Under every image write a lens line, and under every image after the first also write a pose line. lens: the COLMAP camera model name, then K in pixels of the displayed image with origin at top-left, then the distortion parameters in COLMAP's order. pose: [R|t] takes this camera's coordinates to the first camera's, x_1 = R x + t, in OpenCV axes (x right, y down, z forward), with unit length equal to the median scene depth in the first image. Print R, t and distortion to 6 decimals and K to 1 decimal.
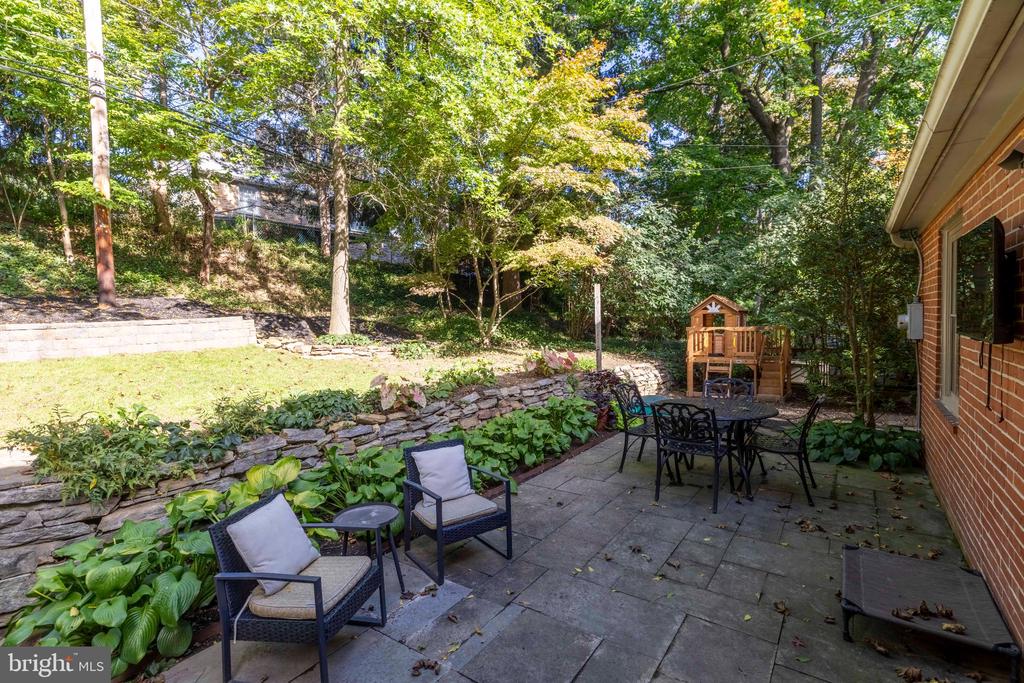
lens RADIAL K [[488.0, 0, 512.8], [0, 488.0, 335.7], [0, 0, 1]] dist [0.017198, 0.000137]
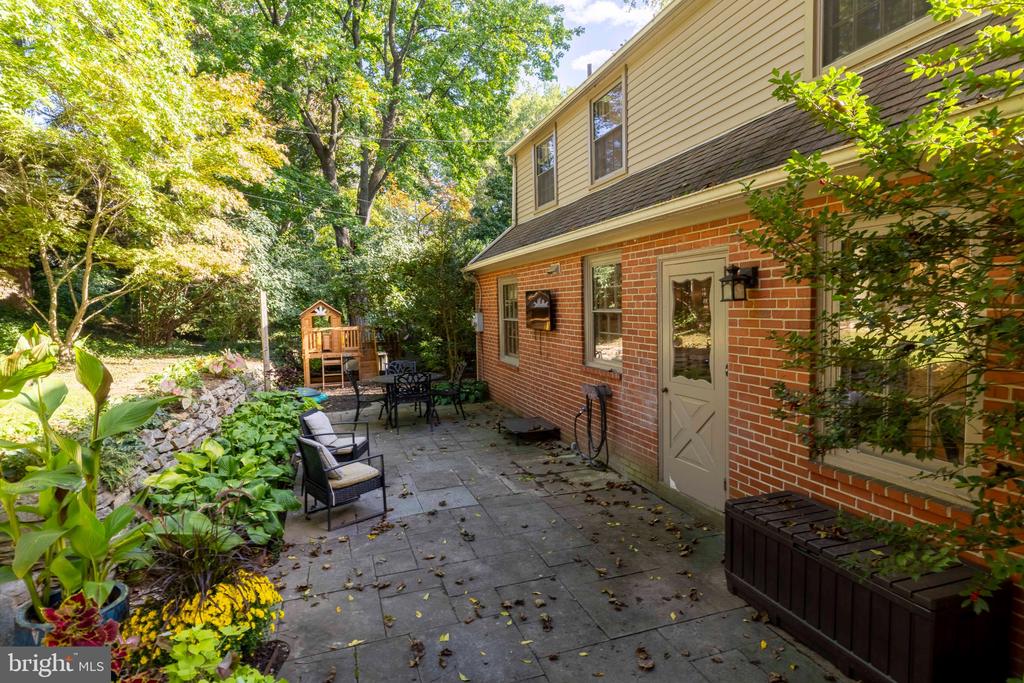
lens RADIAL K [[541.9, 0, 546.5], [0, 541.9, 365.2], [0, 0, 1]] dist [-0.003570, -0.000116]
pose [[0.544027, -0.076618, 0.835562, -0.465746], [0.032001, 0.996992, 0.070585, -0.002313], [-0.838457, -0.011661, 0.544843, -0.199590]]
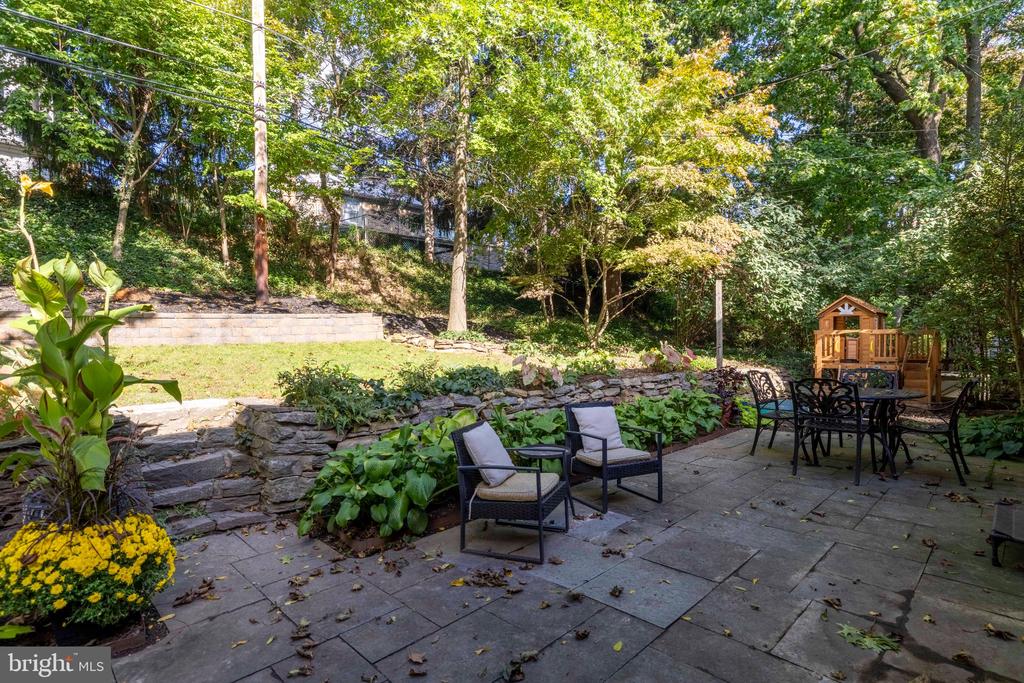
lens RADIAL K [[528.2, 0, 512.0], [0, 528.2, 341.5], [0, 0, 1]] dist [0.021735, -0.001508]
pose [[0.987035, 0.016138, -0.159693, -0.061248], [-0.020136, 0.999522, -0.023447, 0.046392], [0.159239, 0.026359, 0.986888, -0.109373]]
